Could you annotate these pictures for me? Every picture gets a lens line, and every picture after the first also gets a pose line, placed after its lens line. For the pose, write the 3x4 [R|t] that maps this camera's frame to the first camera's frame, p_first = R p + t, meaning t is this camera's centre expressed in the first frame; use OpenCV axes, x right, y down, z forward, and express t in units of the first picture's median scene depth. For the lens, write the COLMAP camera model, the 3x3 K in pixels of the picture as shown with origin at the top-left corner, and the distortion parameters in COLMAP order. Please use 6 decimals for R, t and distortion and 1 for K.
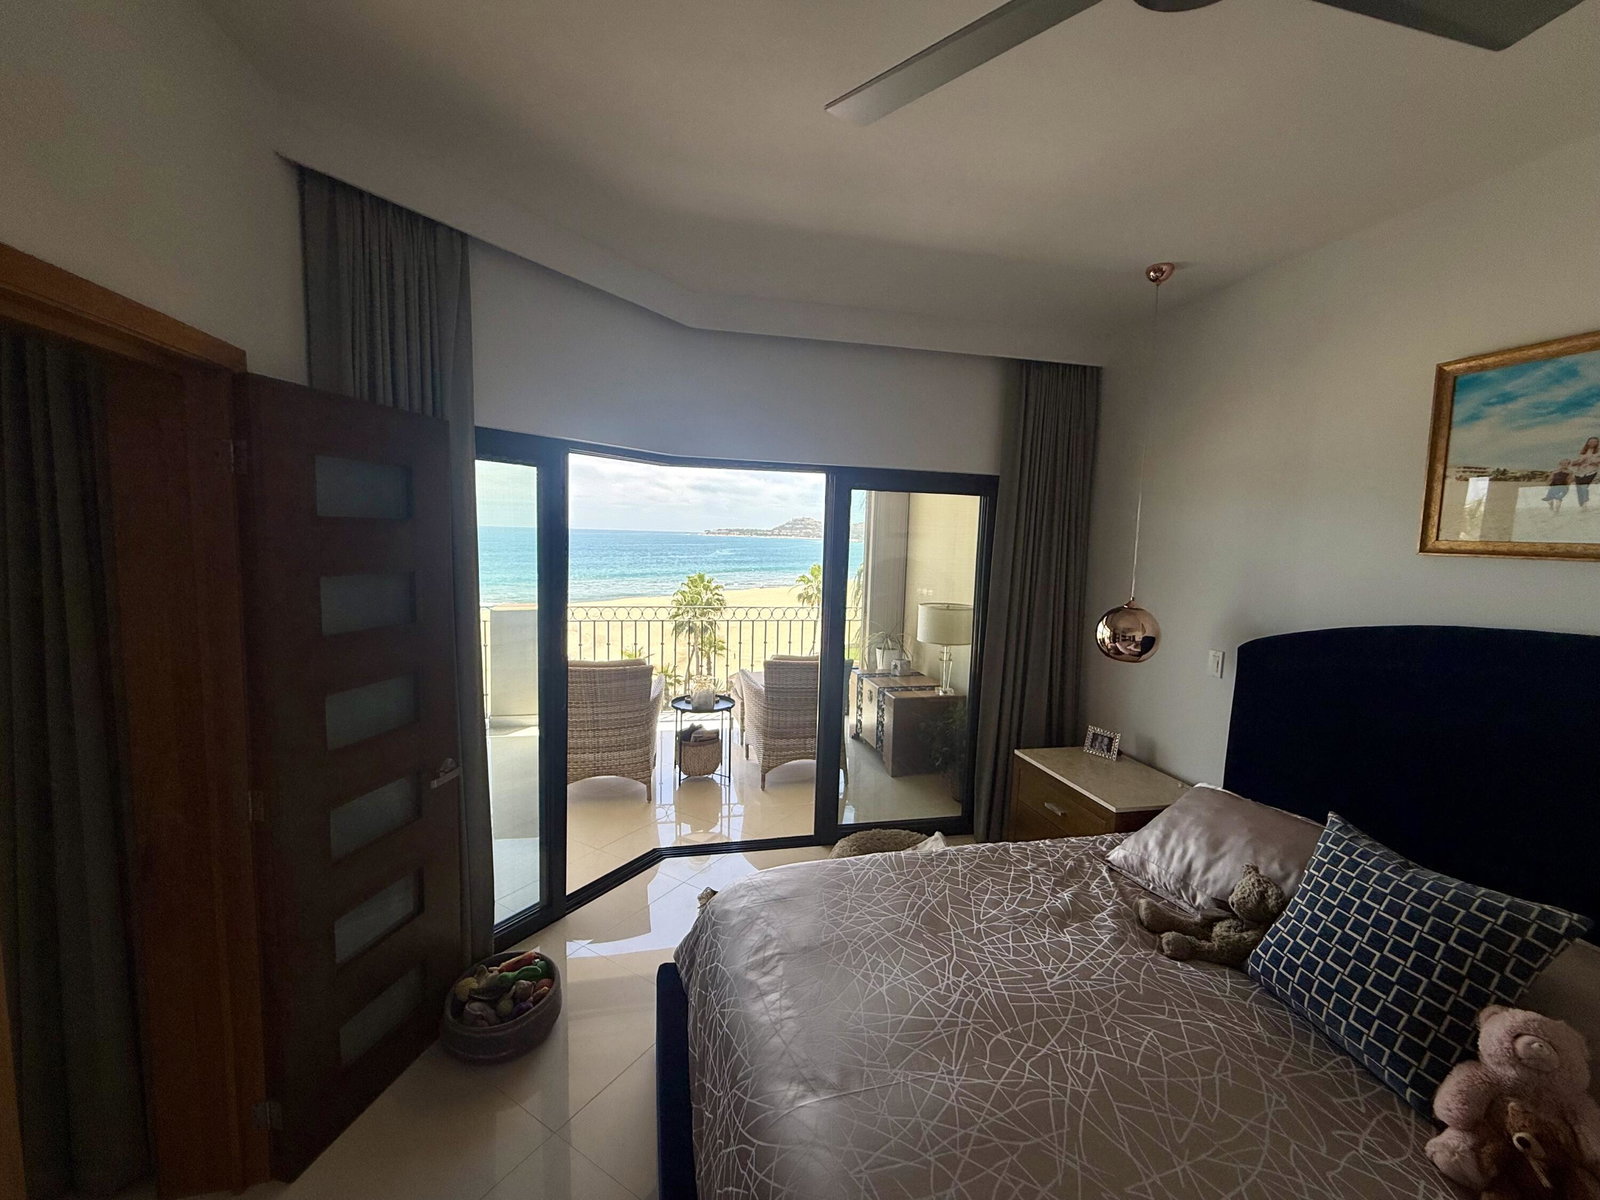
lens RADIAL K [[665.9, 0, 793.8], [0, 665.9, 605.2], [0, 0, 1]] dist [-0.034672, -0.000023]
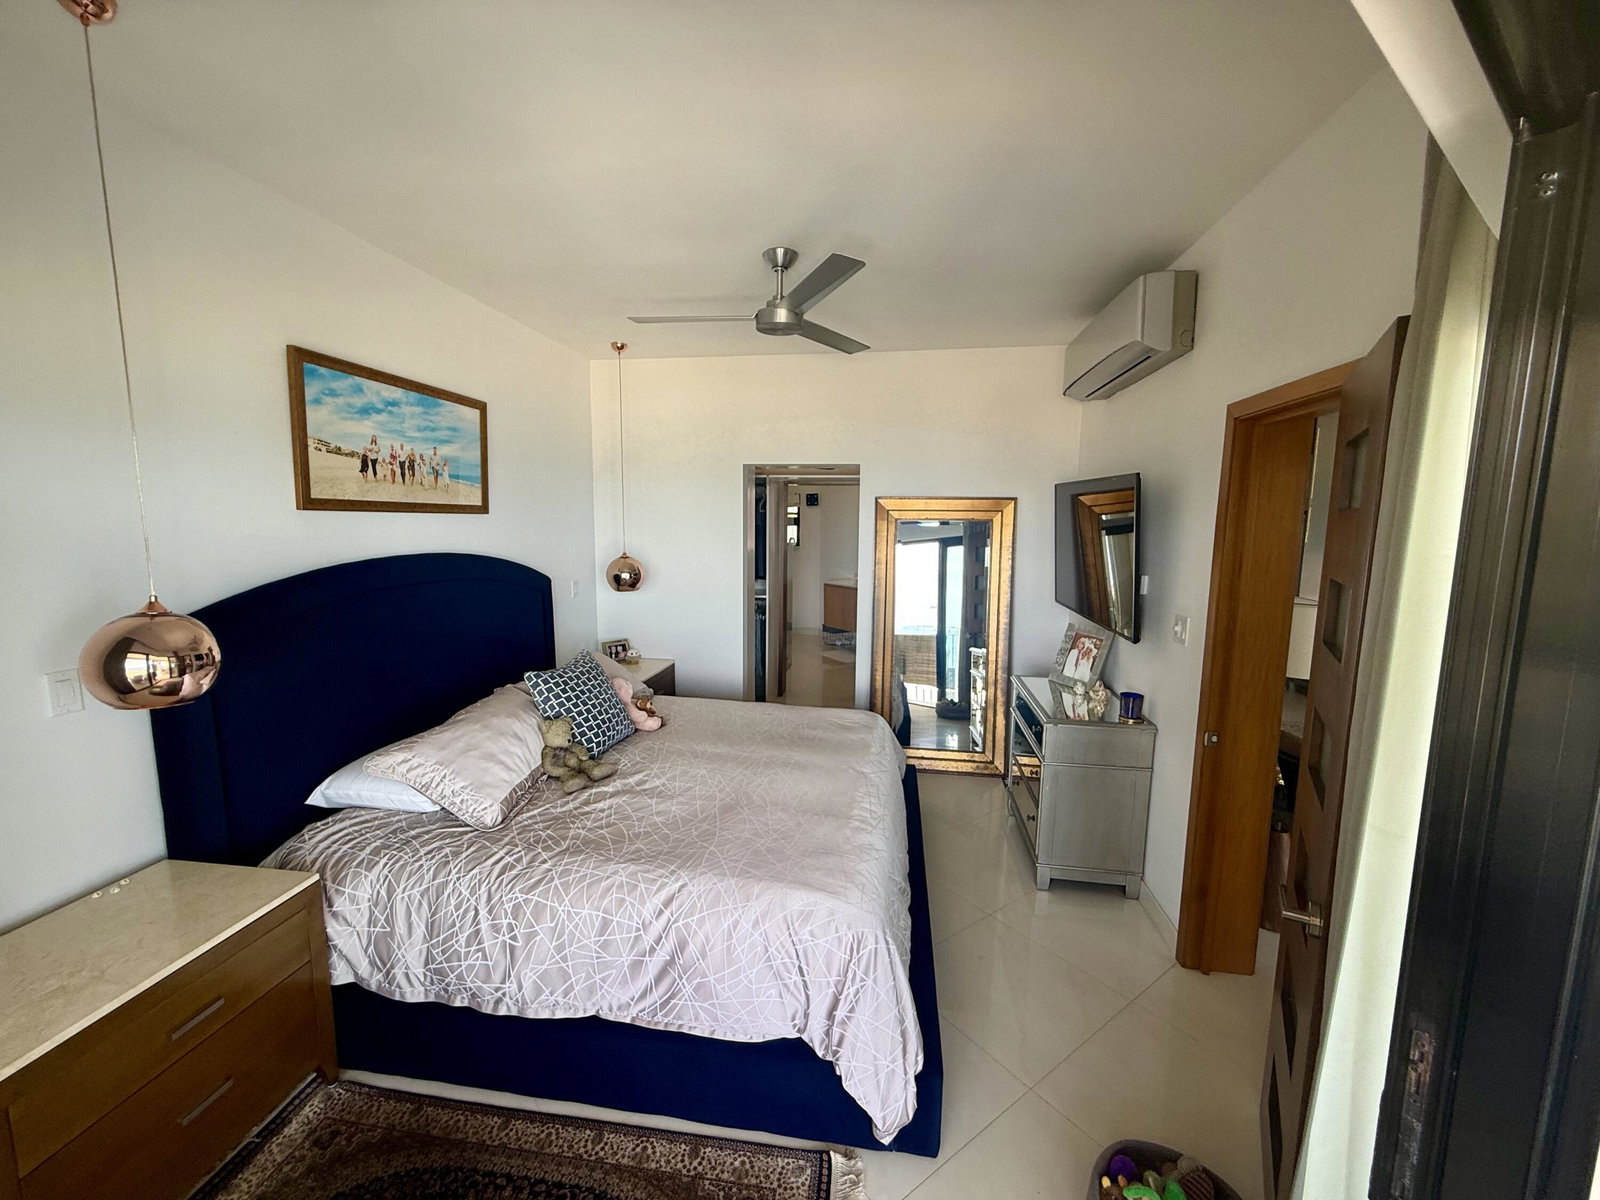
lens RADIAL K [[665.9, 0, 800.5], [0, 665.9, 603.9], [0, 0, 1]] dist [-0.034672, -0.000023]
pose [[-0.939004, -0.083603, 0.333590, -0.324731], [-0.005616, 0.973600, 0.228190, -0.213368], [-0.343860, 0.212398, -0.914684, 2.047943]]
